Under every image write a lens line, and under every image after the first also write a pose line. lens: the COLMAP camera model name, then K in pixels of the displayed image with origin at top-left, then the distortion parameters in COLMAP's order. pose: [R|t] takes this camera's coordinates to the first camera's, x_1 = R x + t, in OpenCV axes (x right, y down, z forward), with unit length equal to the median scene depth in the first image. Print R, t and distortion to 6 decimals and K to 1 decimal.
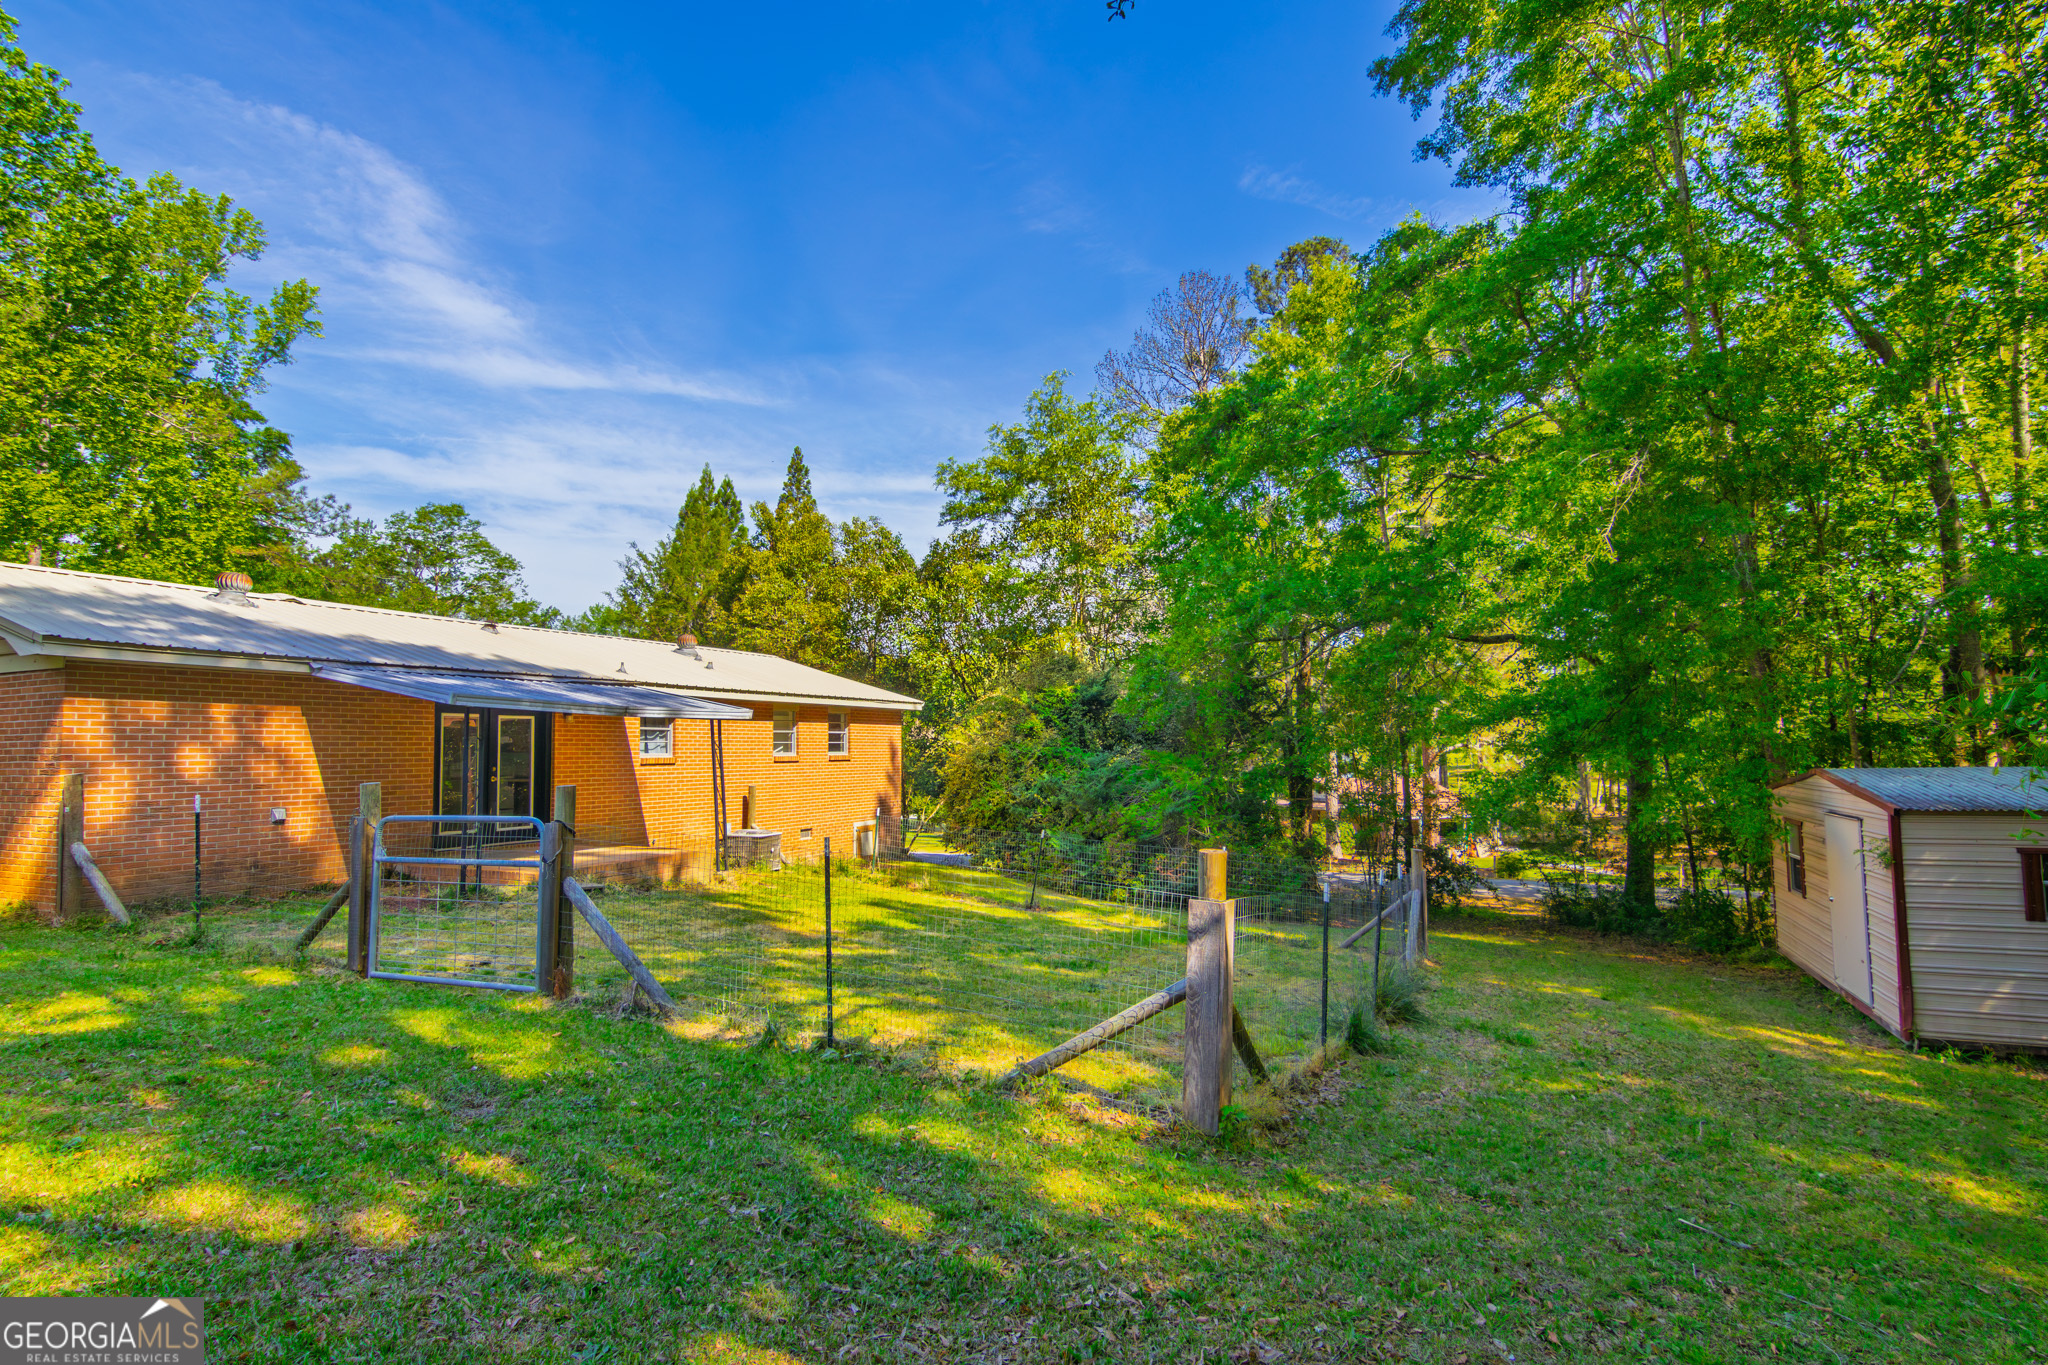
lens RADIAL K [[1034.5, 0, 1032.8], [0, 1034.5, 678.5], [0, 0, 1]] dist [-0.008720, 0.003710]
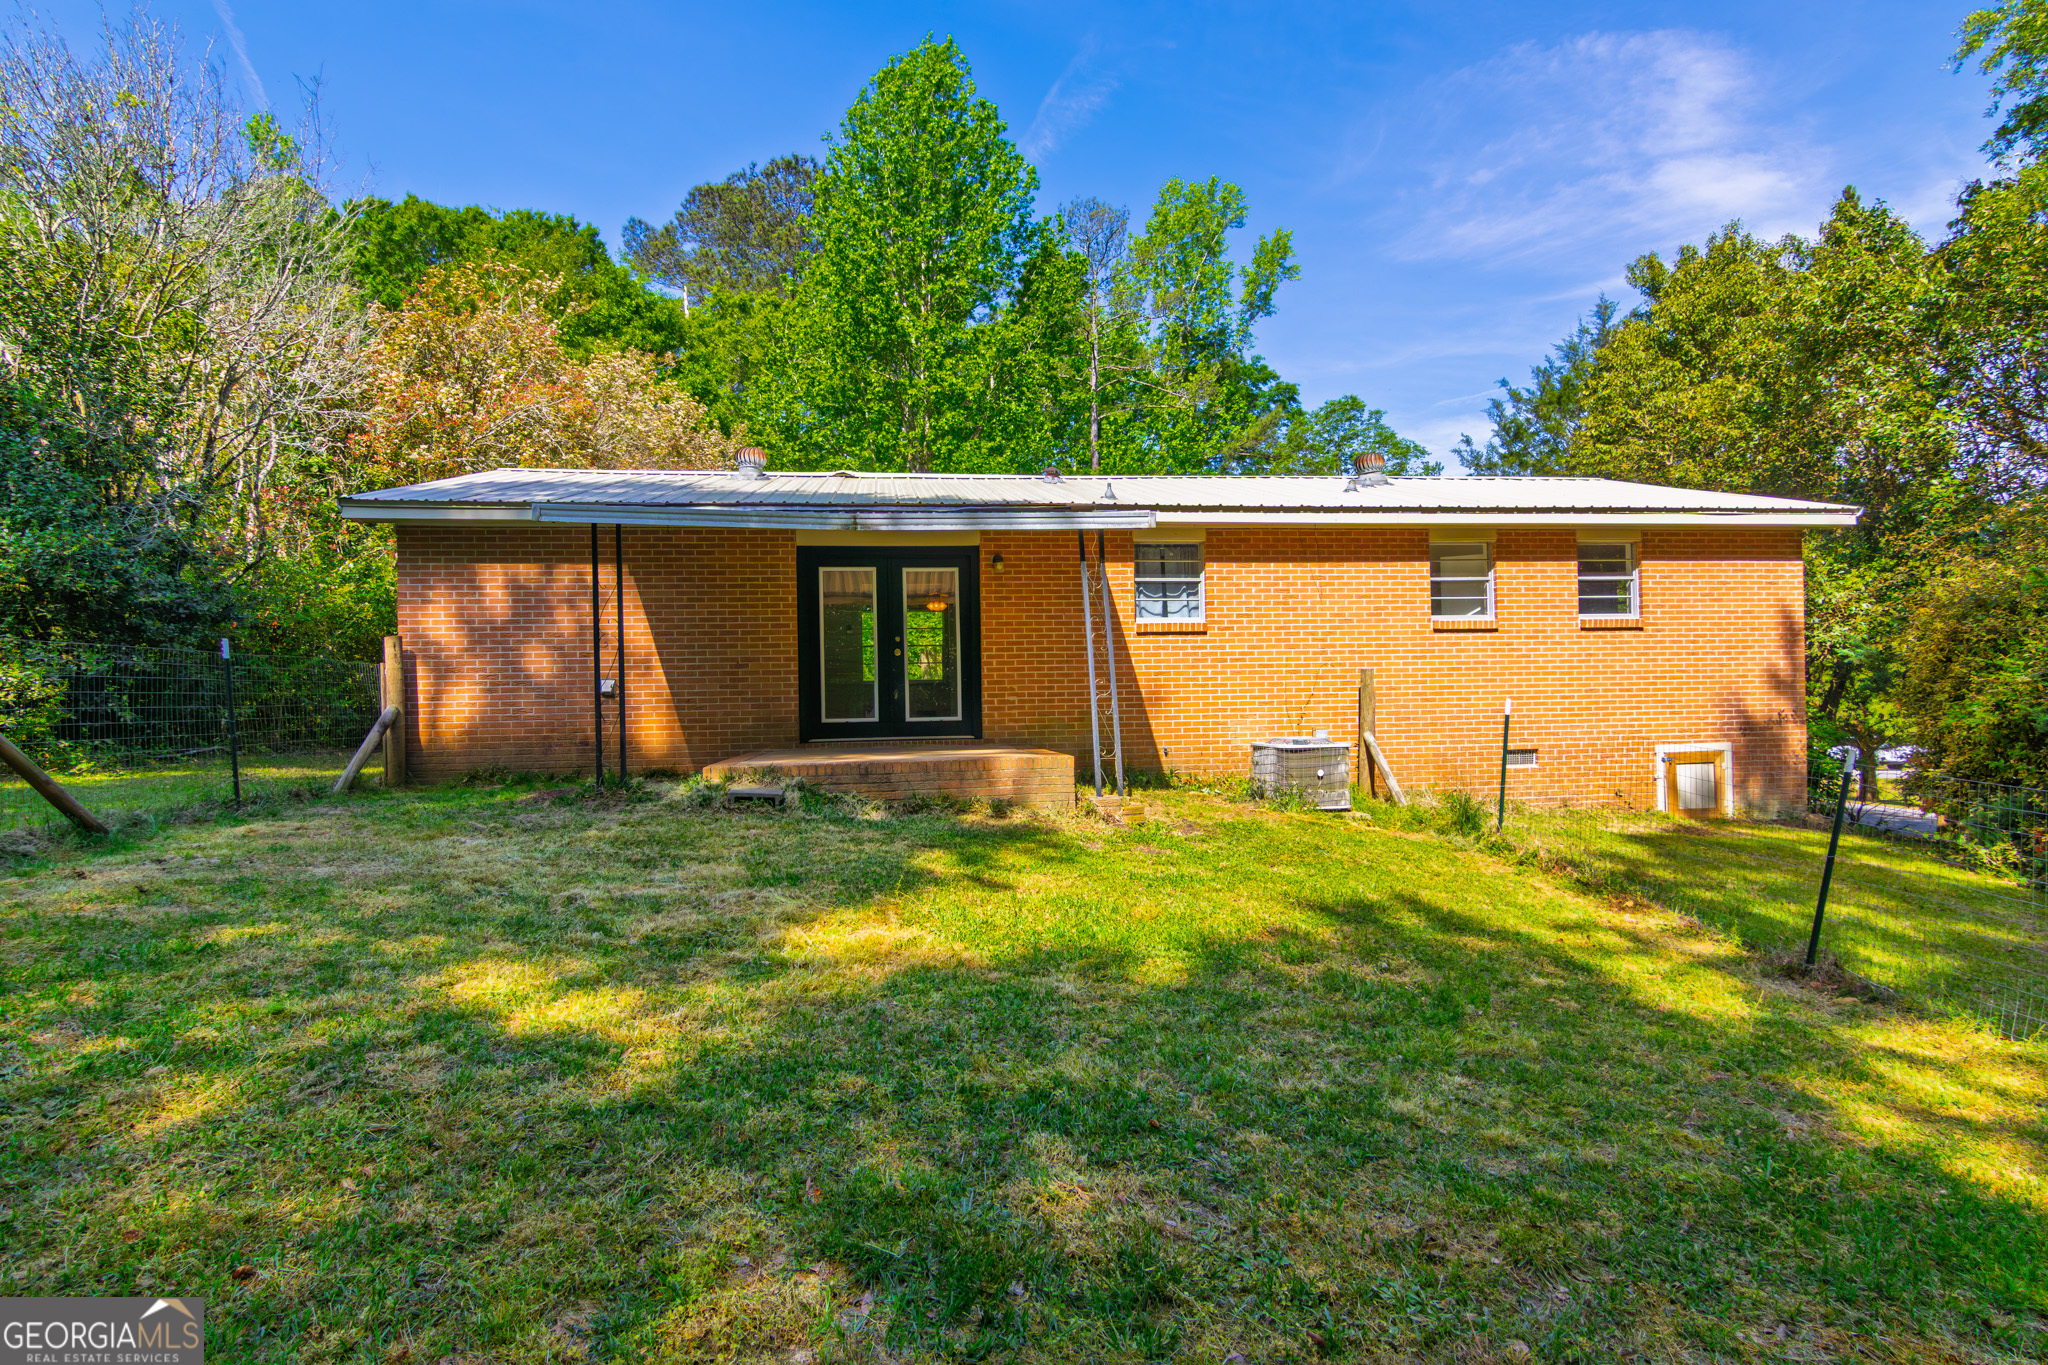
lens RADIAL K [[1034.5, 0, 1018.3], [0, 1034.5, 705.3], [0, 0, 1]] dist [-0.008720, 0.003710]
pose [[0.519742, -0.001891, -0.854321, 0.124466], [0.072874, 0.996451, 0.042129, 0.081355], [0.851209, -0.084154, 0.518035, 0.501985]]
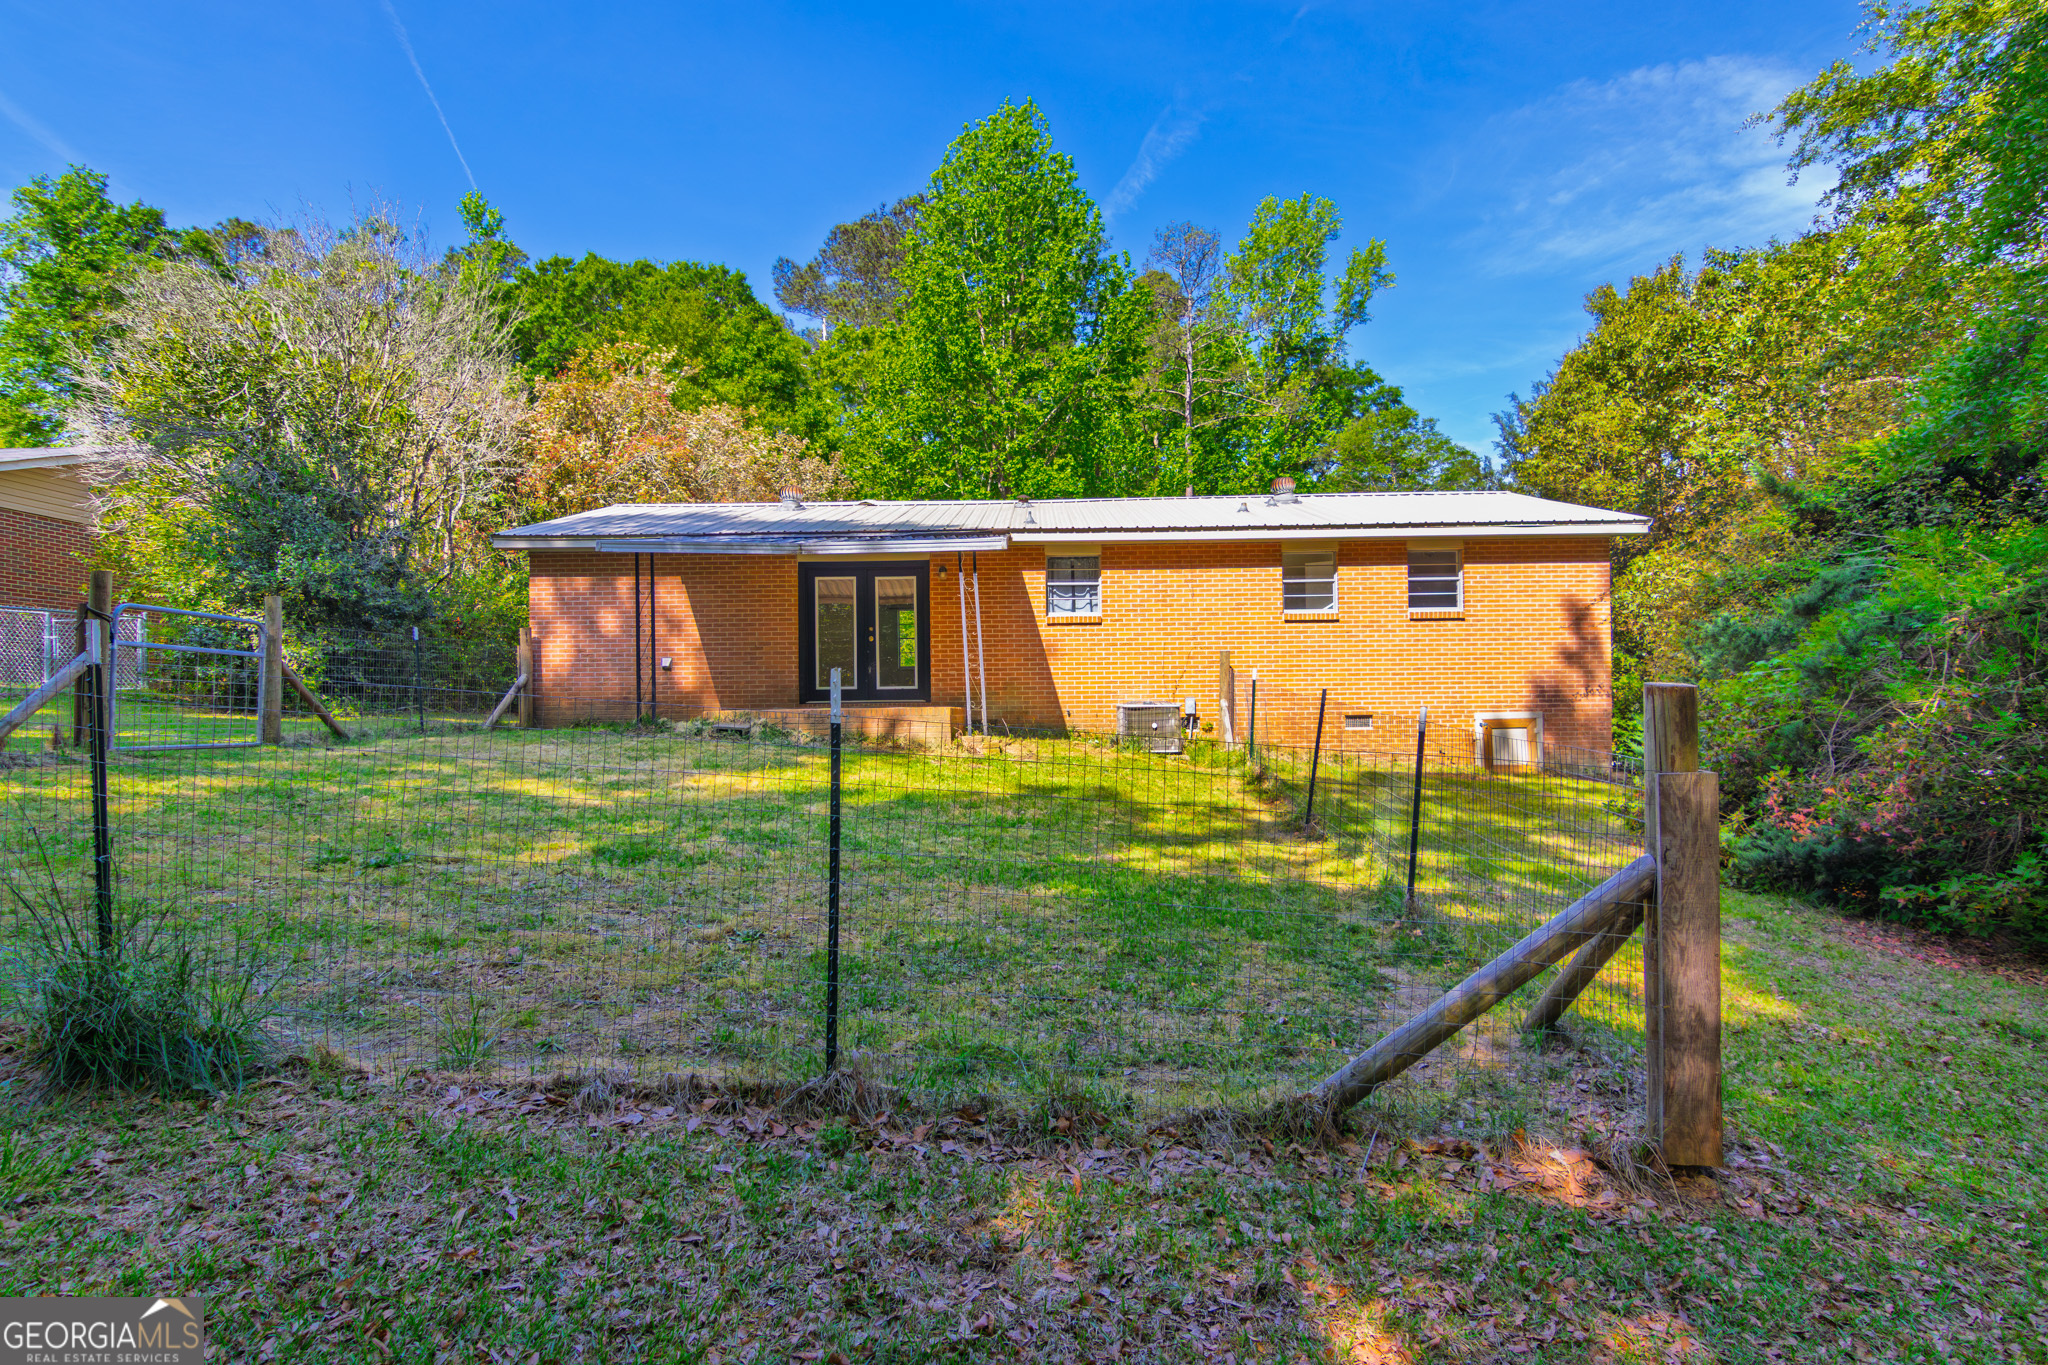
lens RADIAL K [[1034.5, 0, 1034.5], [0, 1034.5, 701.2], [0, 0, 1]] dist [-0.008720, 0.003710]
pose [[0.396080, -0.002176, -0.918214, 0.360905], [0.070863, 0.997087, 0.028204, 0.104627], [0.915478, -0.076238, 0.395080, 0.543661]]
